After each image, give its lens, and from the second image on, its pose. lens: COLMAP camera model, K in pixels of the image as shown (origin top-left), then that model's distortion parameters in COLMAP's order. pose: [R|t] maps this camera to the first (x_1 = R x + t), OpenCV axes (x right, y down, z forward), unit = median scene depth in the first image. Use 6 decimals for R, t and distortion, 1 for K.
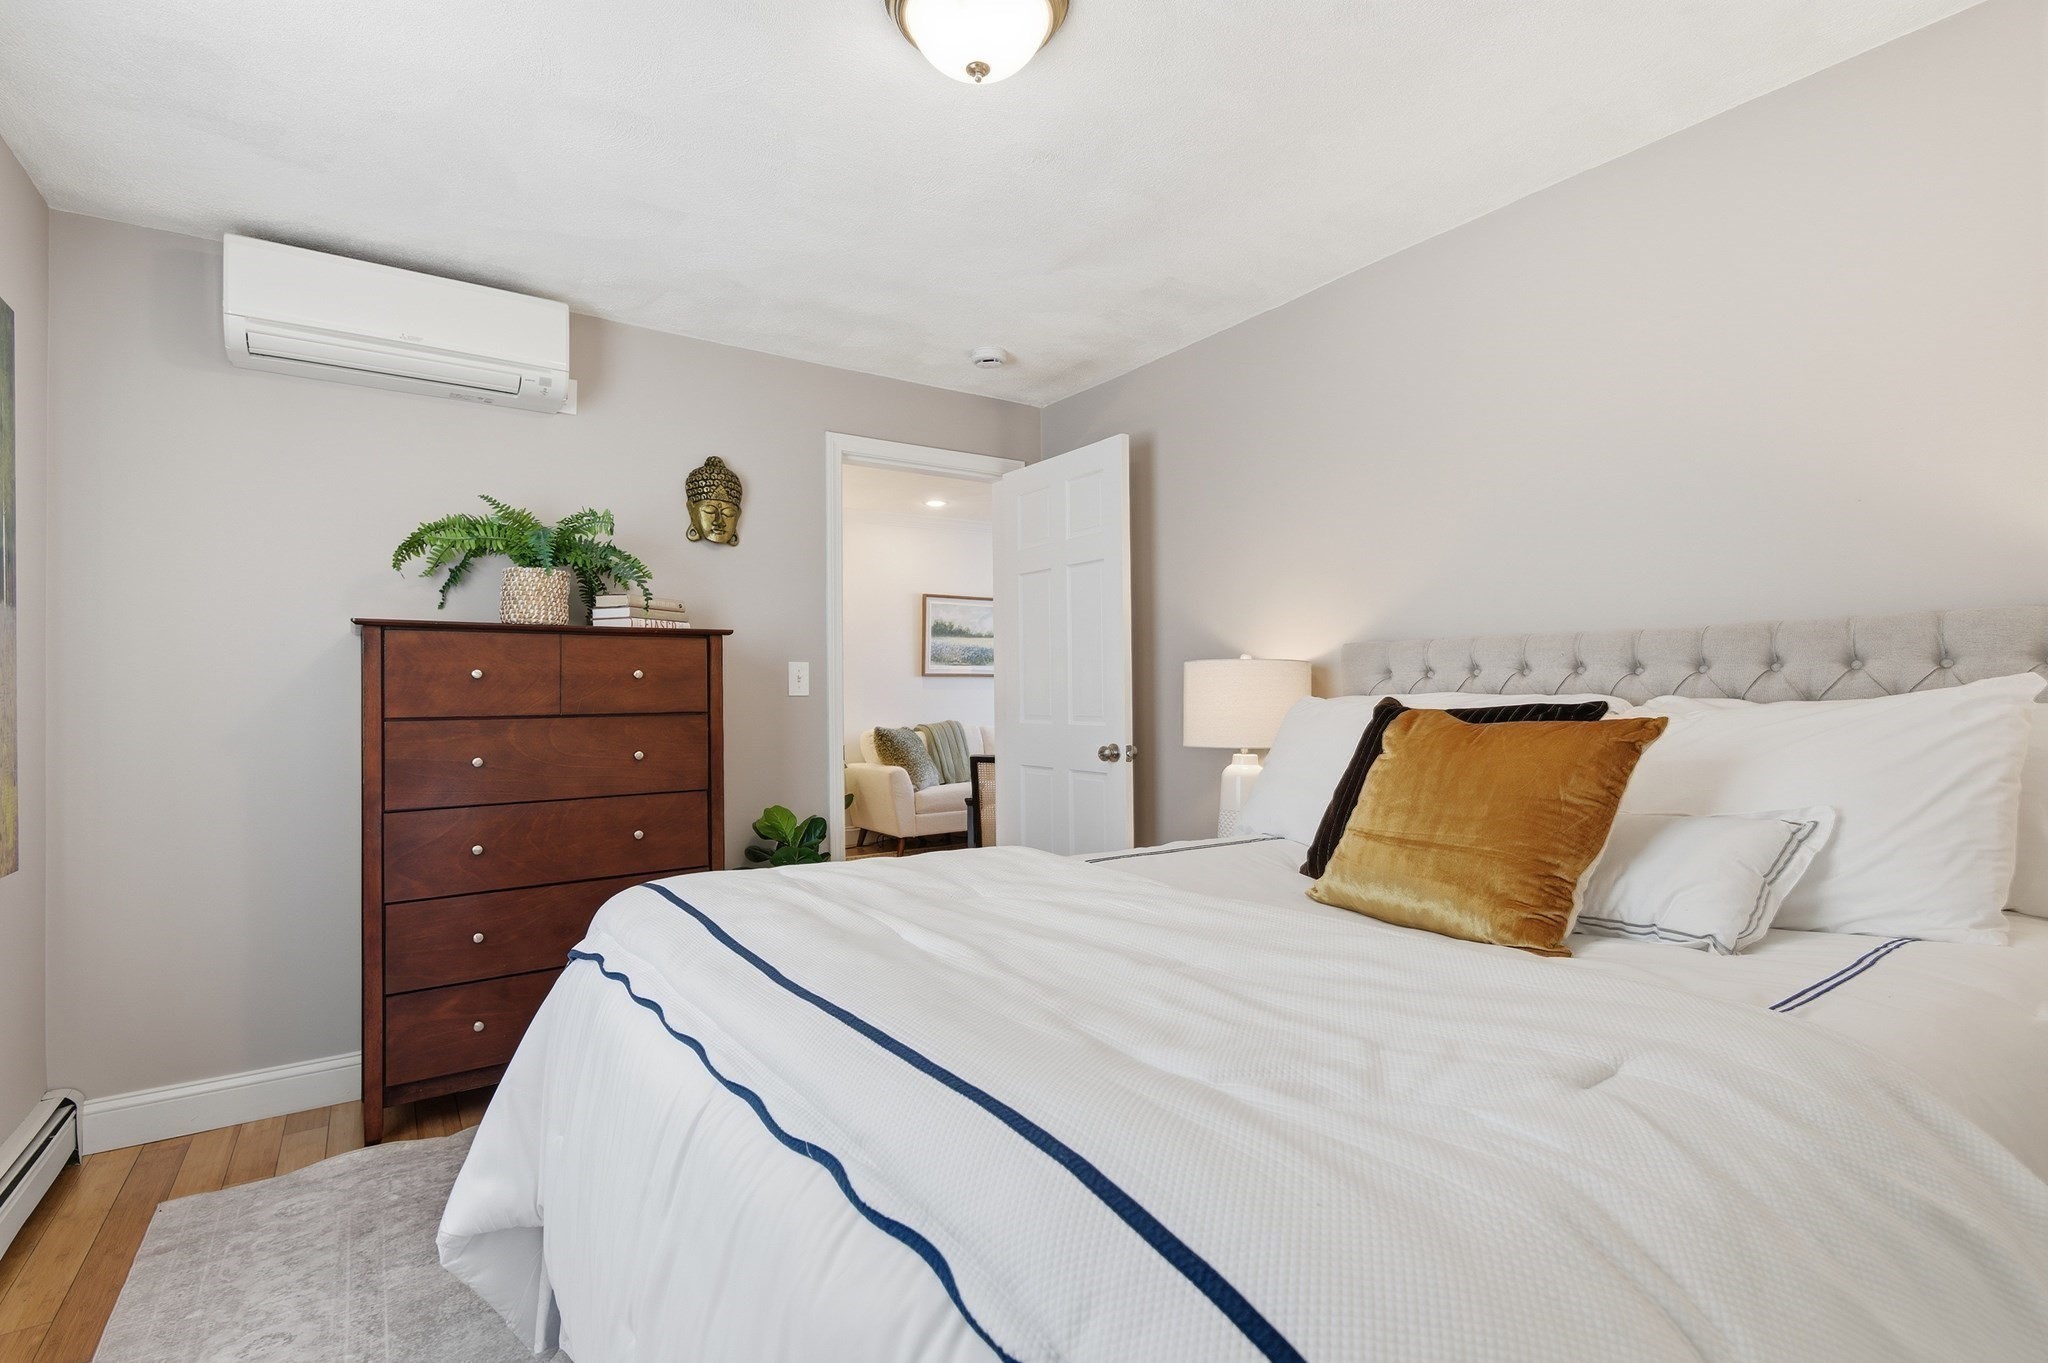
lens RADIAL K [[952.9, 0, 1029.8], [0, 952.9, 684.9], [0, 0, 1]] dist [0.004866, 0.001036]
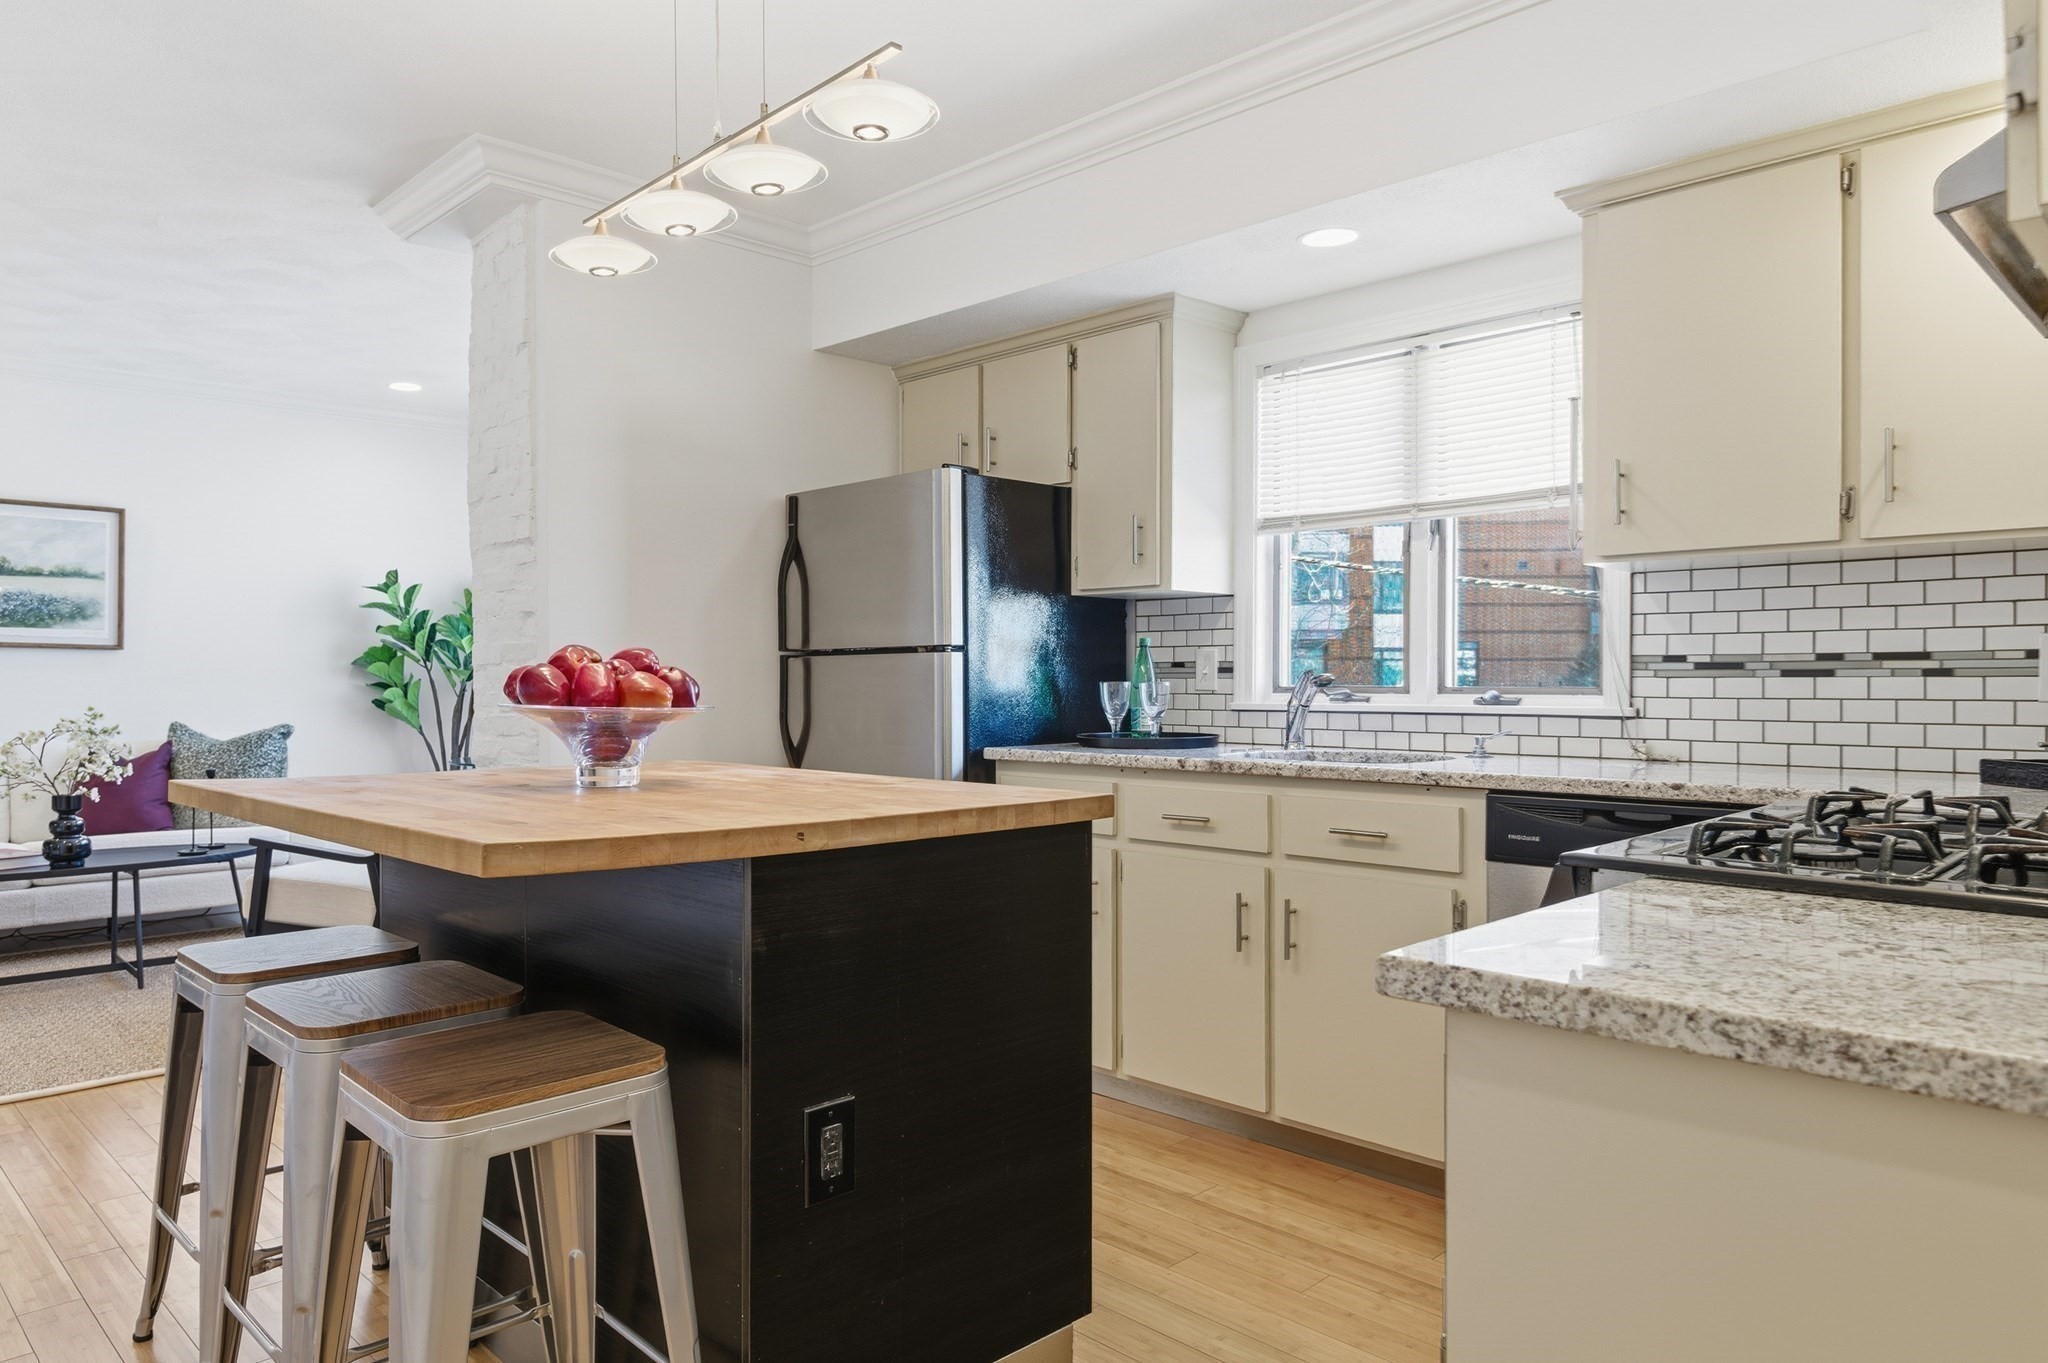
lens RADIAL K [[1353.6, 0, 1031.6], [0, 1353.6, 688.3], [0, 0, 1]] dist [0.041886, -0.032196]
pose [[0.984972, 0.011417, 0.172334, 0.385991], [-0.013224, 0.999869, 0.009344, -0.000553], [-0.172205, -0.011483, 0.984994, 0.139526]]
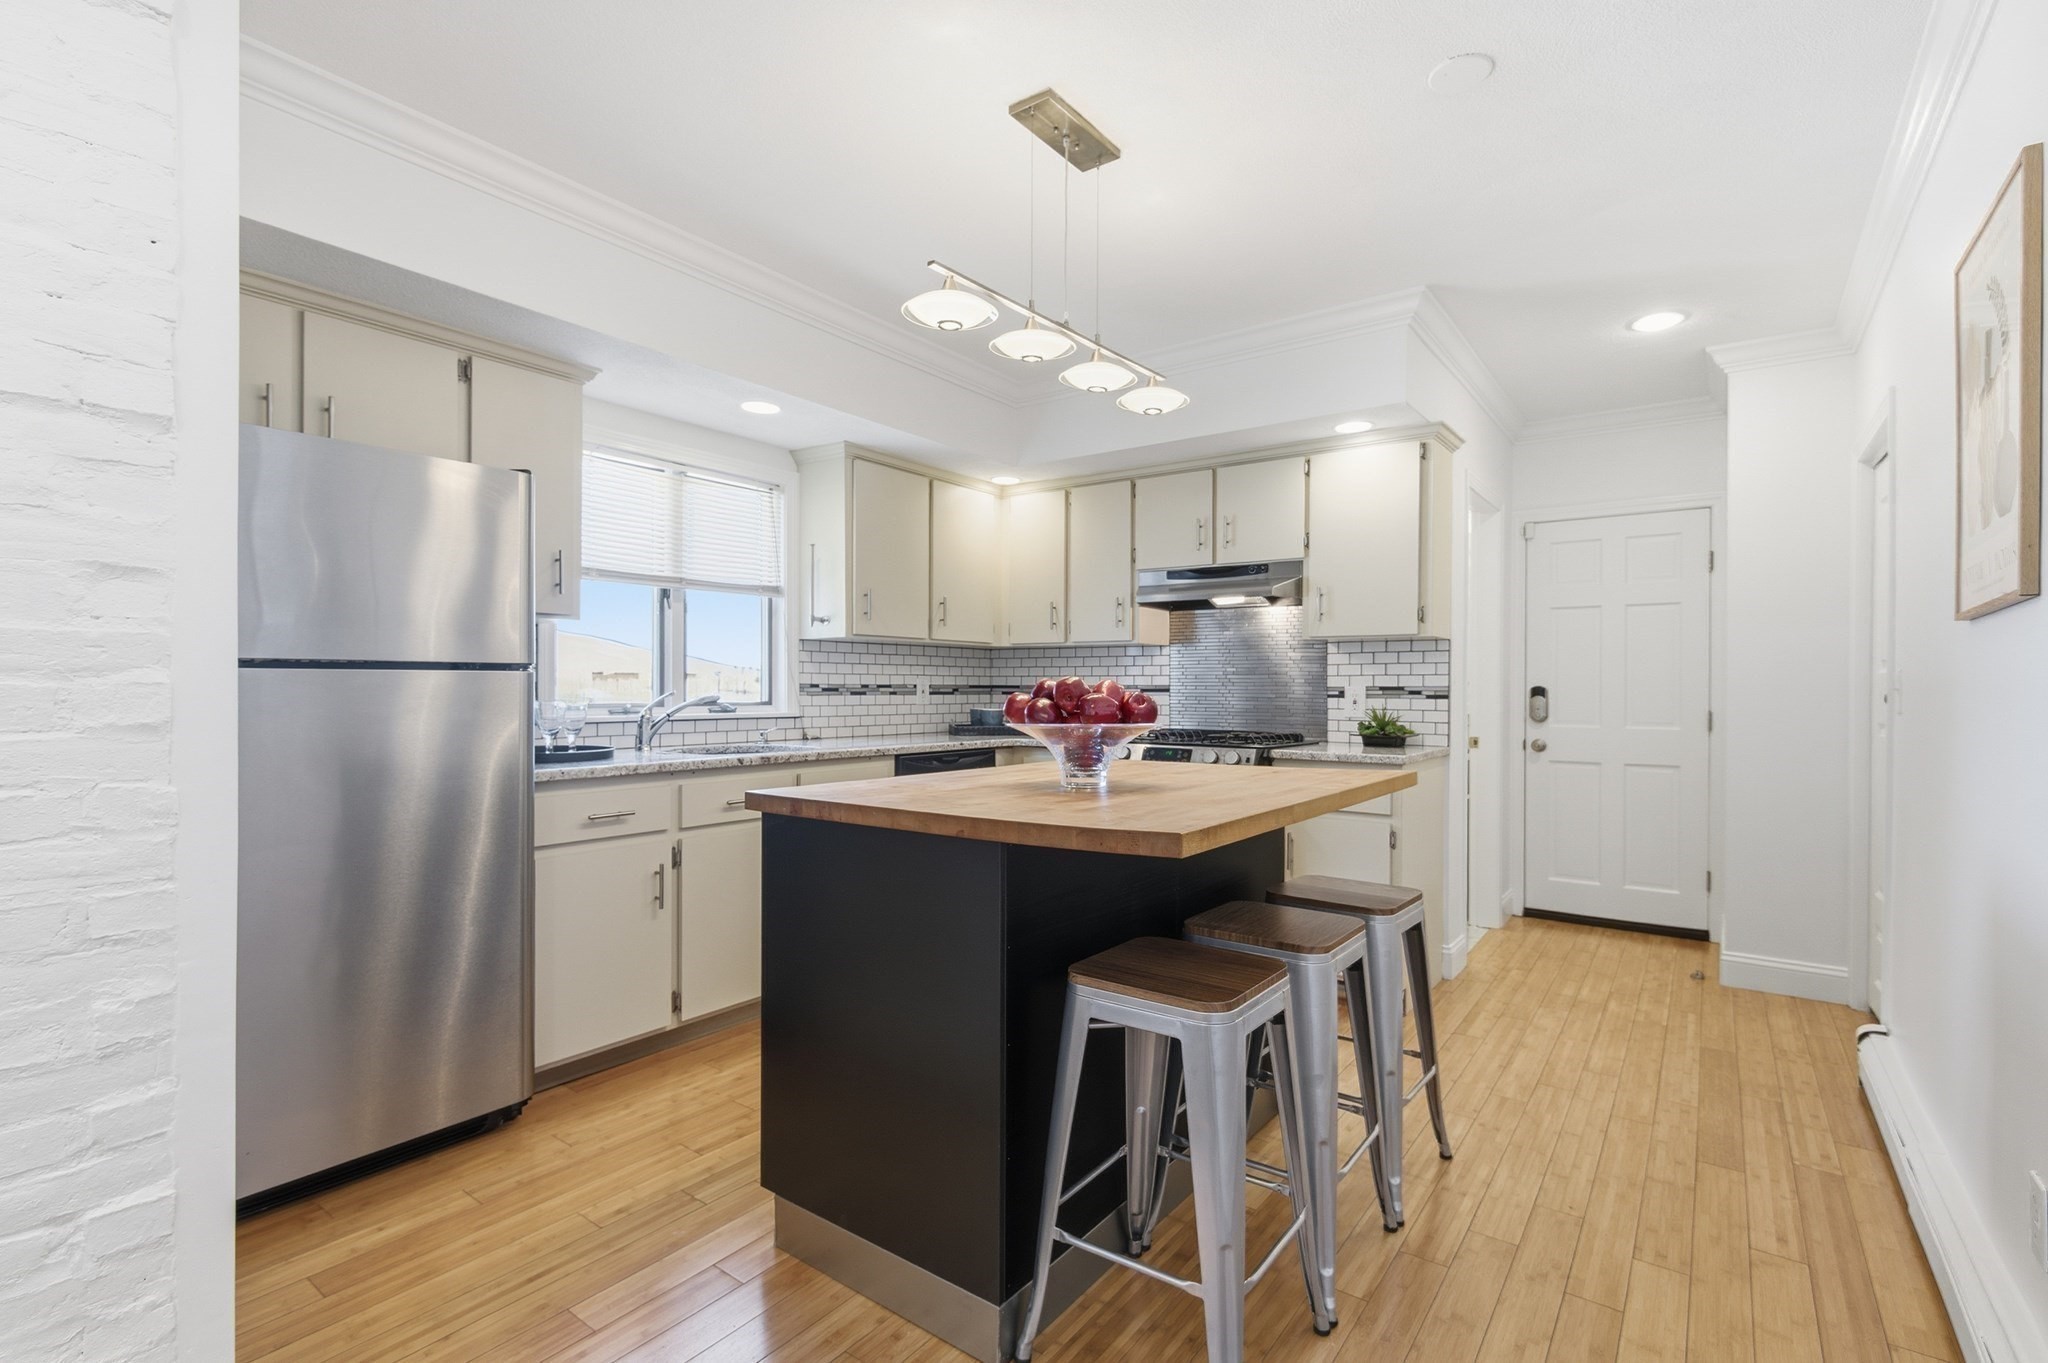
lens RADIAL K [[952.9, 0, 1019.0], [0, 952.9, 699.5], [0, 0, 1]] dist [0.004866, 0.001036]
pose [[-0.313647, 0.004822, 0.949528, 0.071143], [0.001649, 0.999988, -0.004534, 0.002517], [-0.949538, 0.000143, -0.313651, 0.587898]]
